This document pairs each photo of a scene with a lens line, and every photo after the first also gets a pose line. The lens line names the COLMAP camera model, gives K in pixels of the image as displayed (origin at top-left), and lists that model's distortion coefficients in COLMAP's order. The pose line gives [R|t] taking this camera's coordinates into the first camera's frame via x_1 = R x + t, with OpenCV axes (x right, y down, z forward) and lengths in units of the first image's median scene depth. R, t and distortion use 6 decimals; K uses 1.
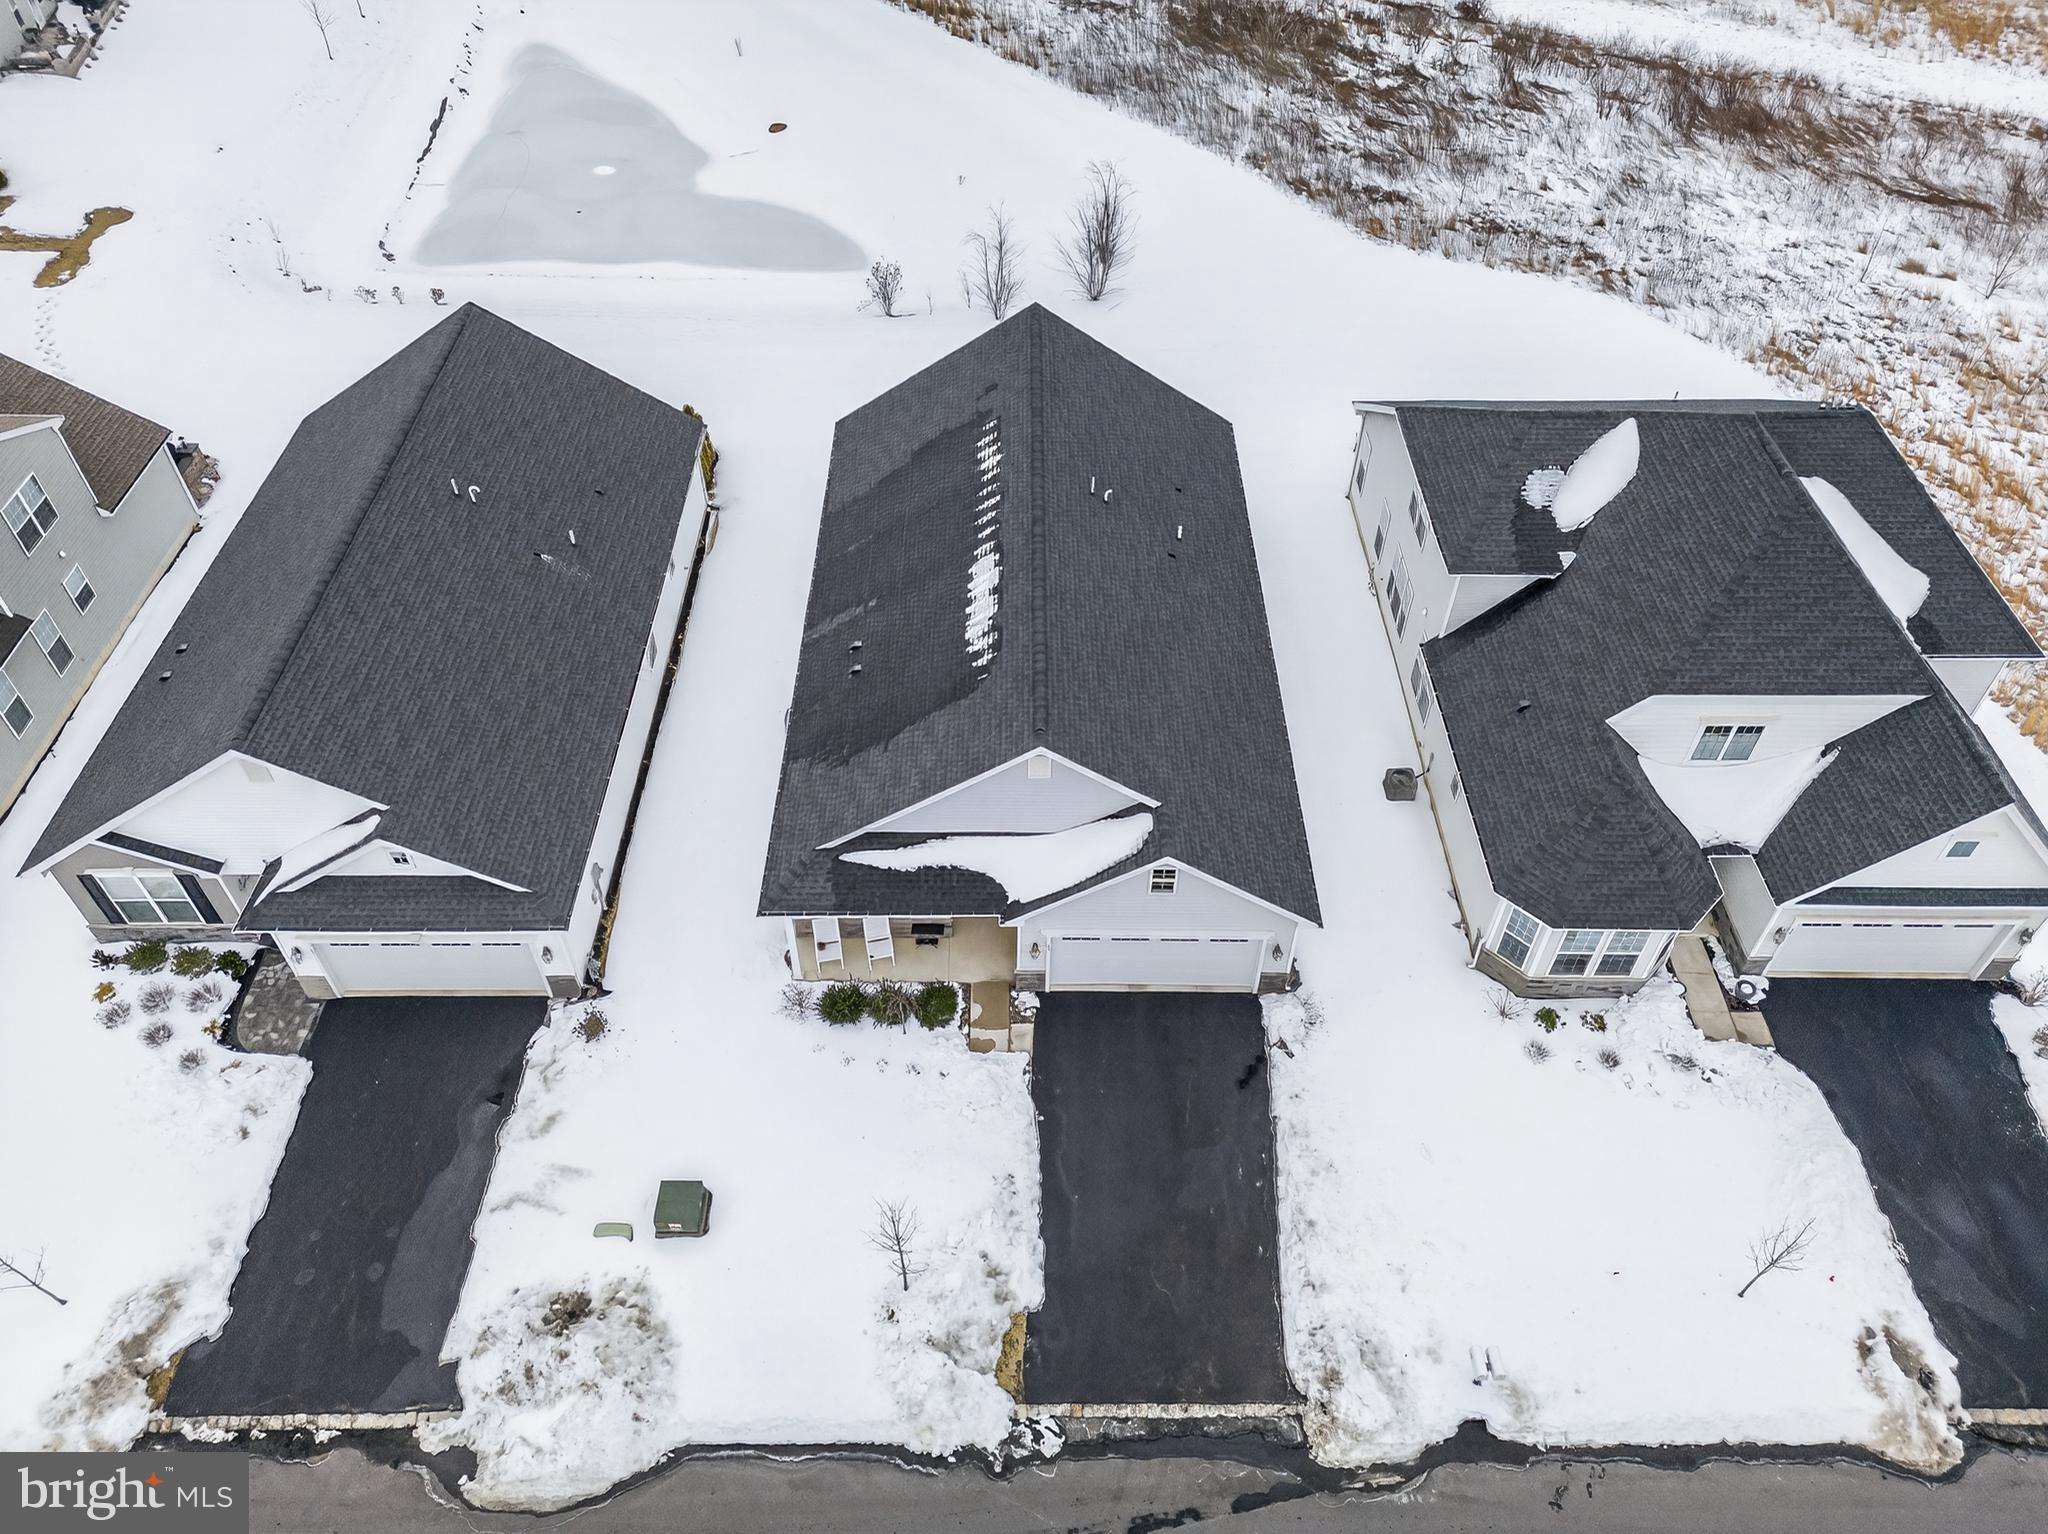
lens RADIAL K [[1421.5, 0, 1010.4], [0, 1421.5, 758.6], [0, 0, 1]] dist [0.066779, -0.038024]
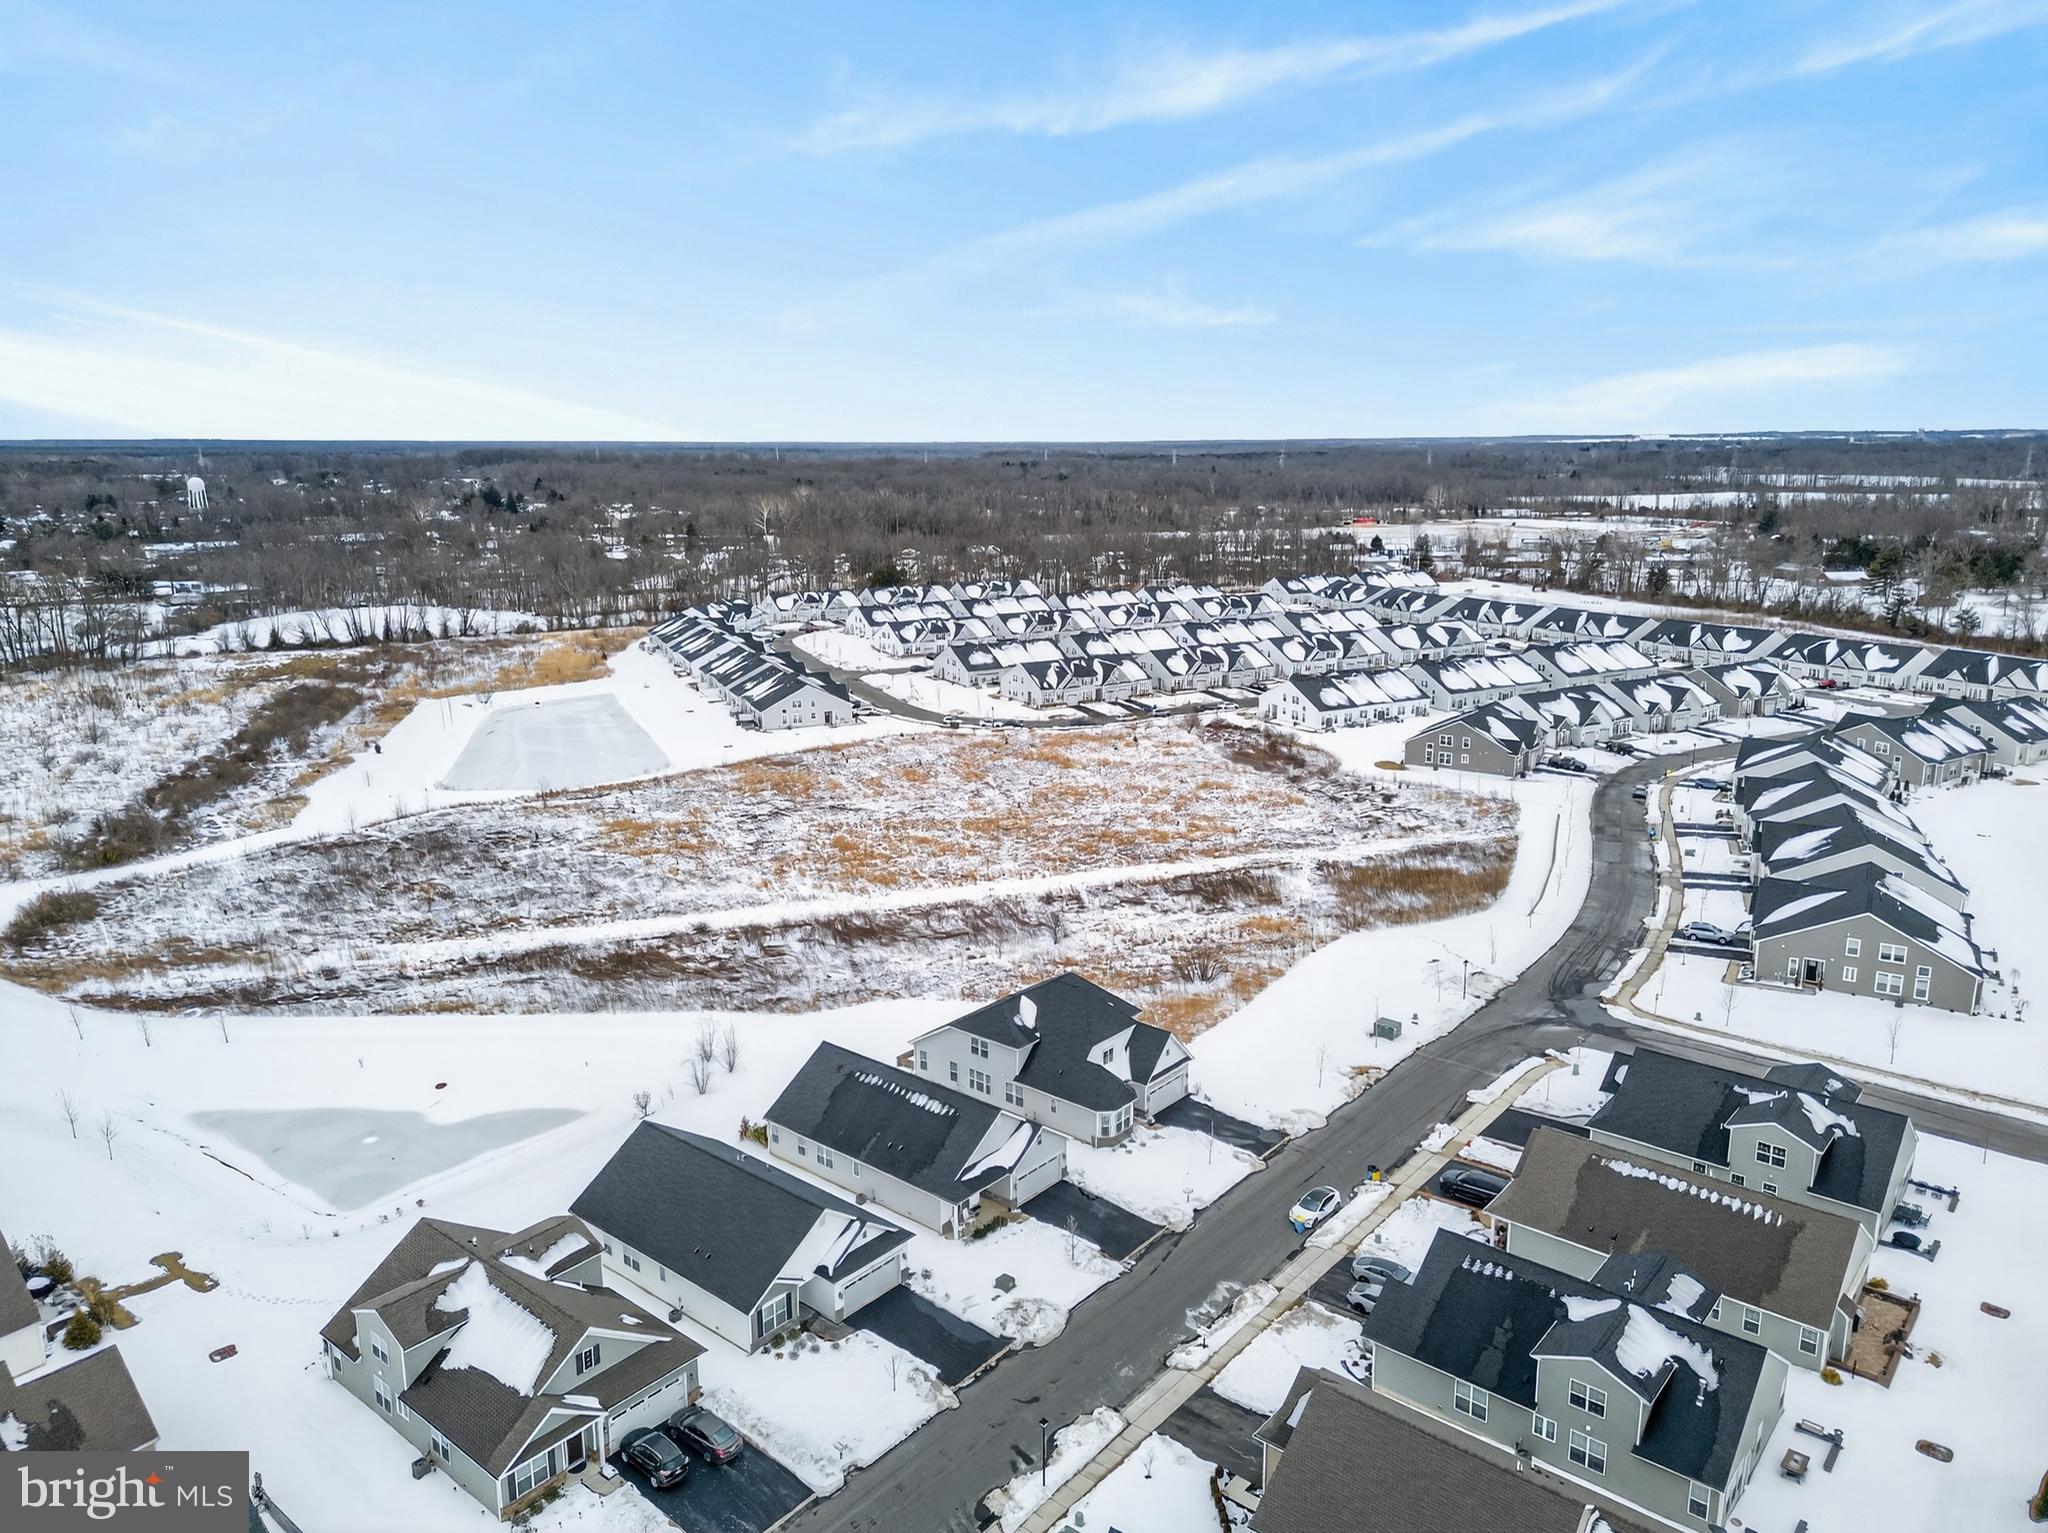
lens RADIAL K [[1421.5, 0, 1030.6], [0, 1421.5, 774.7], [0, 0, 1]] dist [0.066779, -0.038024]
pose [[0.634733, -0.178310, 0.751877, -1.904290], [0.558550, 0.778251, -0.286962, 0.313197], [-0.533980, 0.602106, 0.593577, -1.230813]]
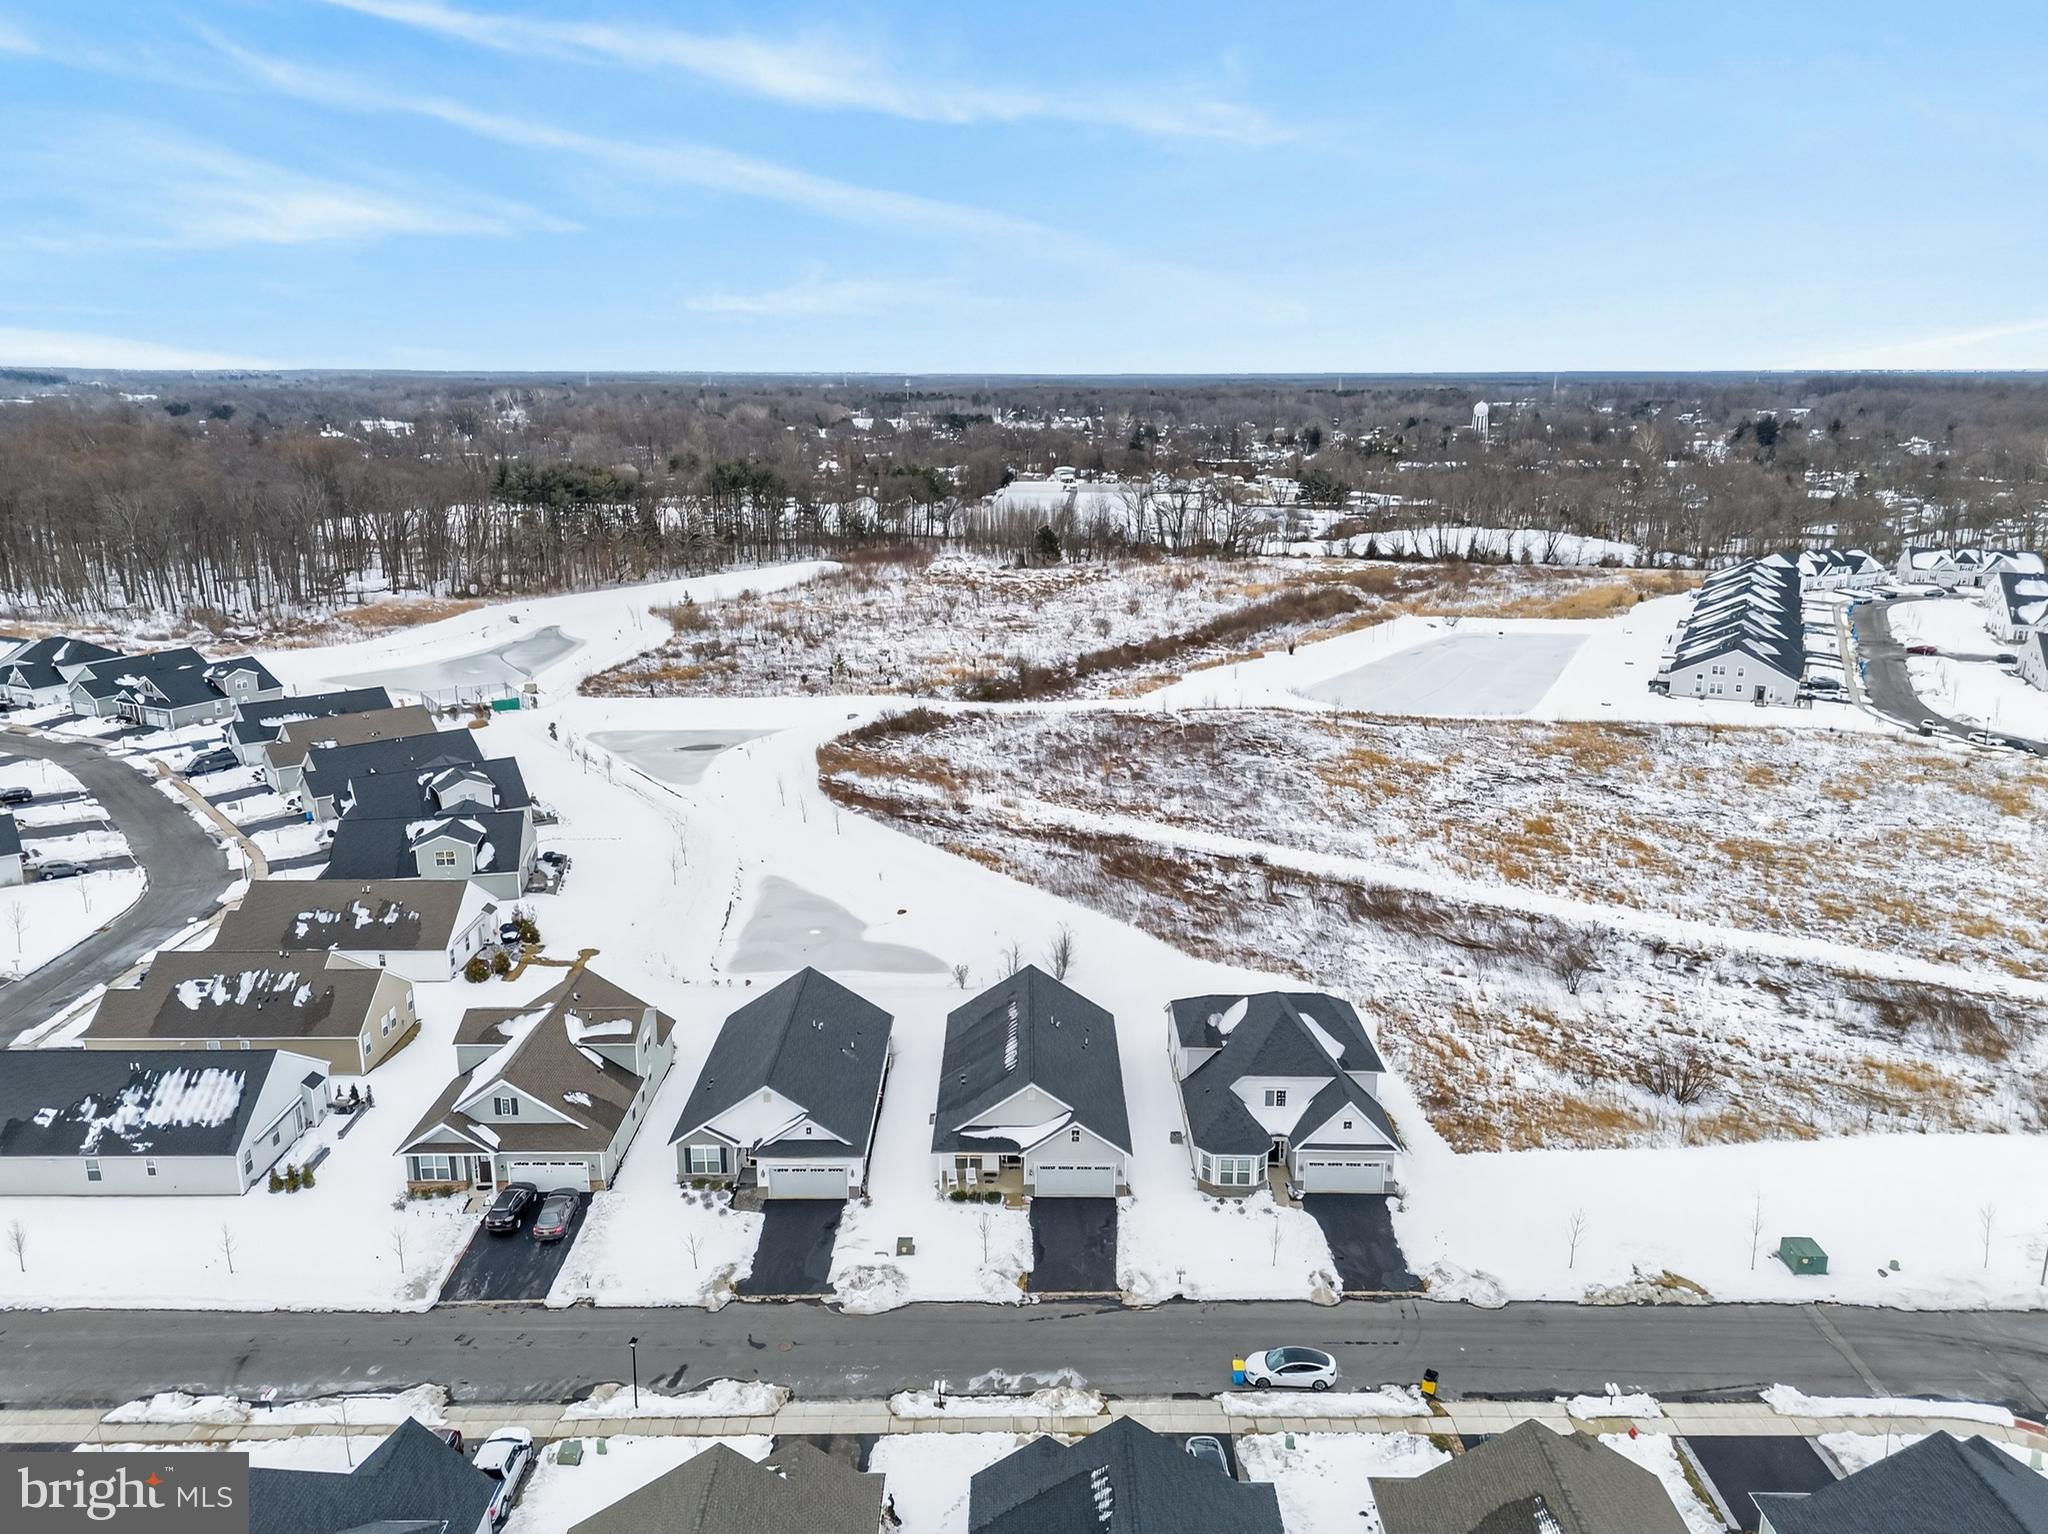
lens RADIAL K [[1421.5, 0, 1027.9], [0, 1421.5, 762.8], [0, 0, 1]] dist [0.066779, -0.038024]
pose [[0.999968, -0.000404, 0.007950, -0.008490], [0.004413, 0.859366, -0.511343, 0.781709], [-0.006625, 0.511362, 0.859340, -1.590710]]
